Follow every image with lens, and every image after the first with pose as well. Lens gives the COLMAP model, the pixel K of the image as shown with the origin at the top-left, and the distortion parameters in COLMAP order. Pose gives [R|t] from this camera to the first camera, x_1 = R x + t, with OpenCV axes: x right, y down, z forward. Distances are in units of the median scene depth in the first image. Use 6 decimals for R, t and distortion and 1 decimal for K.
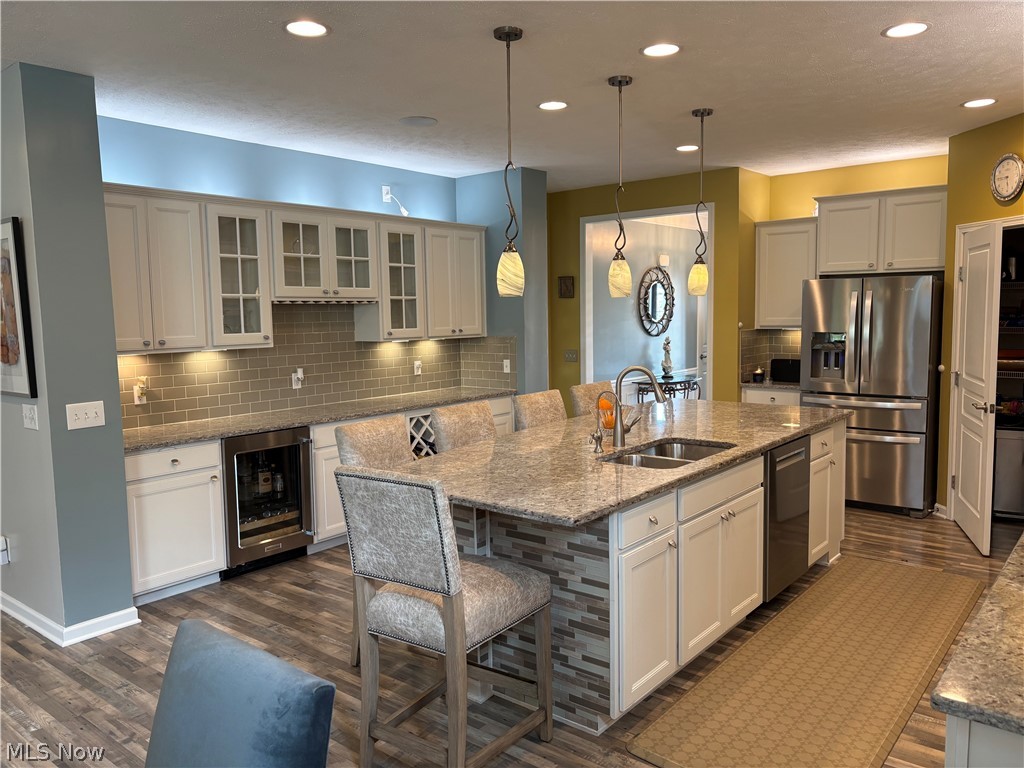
lens RADIAL K [[782.0, 0, 510.7], [0, 782.0, 373.4], [0, 0, 1]] dist [0.056433, -0.058072]
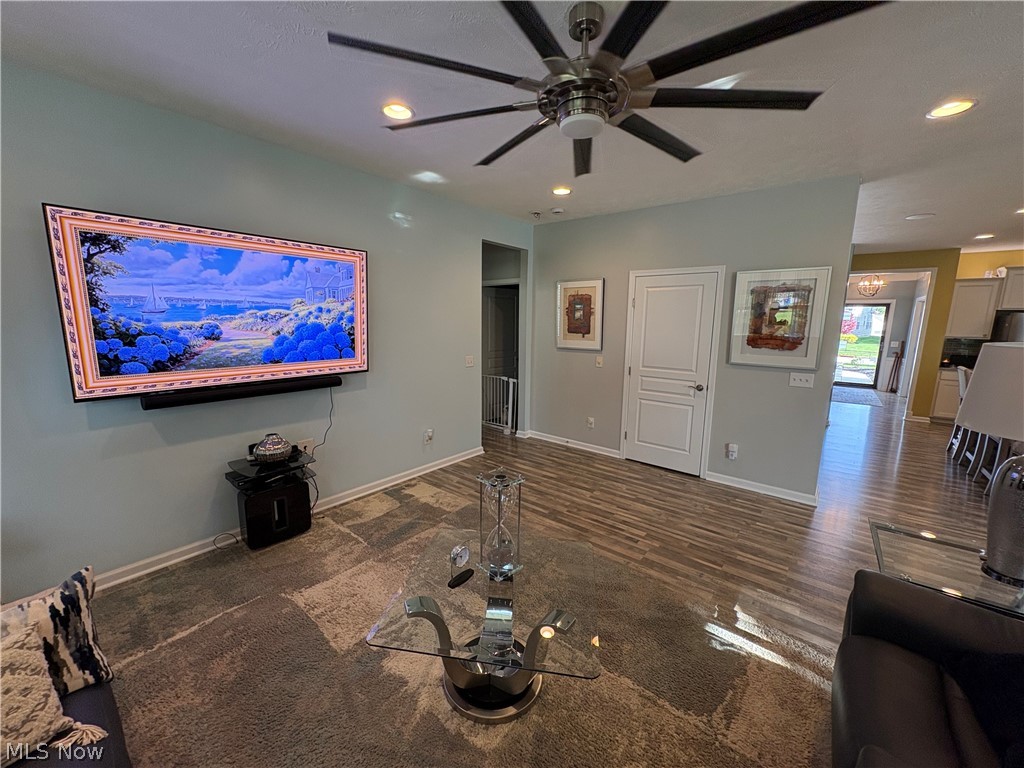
lens RADIAL K [[409.3, 0, 512.0], [0, 409.3, 384.0], [0, 0, 1]] dist [0.001833, 0.000100]
pose [[0.999474, 0.029640, 0.013133, -1.064773], [-0.030561, 0.996588, 0.076672, 0.011385], [-0.010816, -0.077033, 0.996970, 0.073428]]
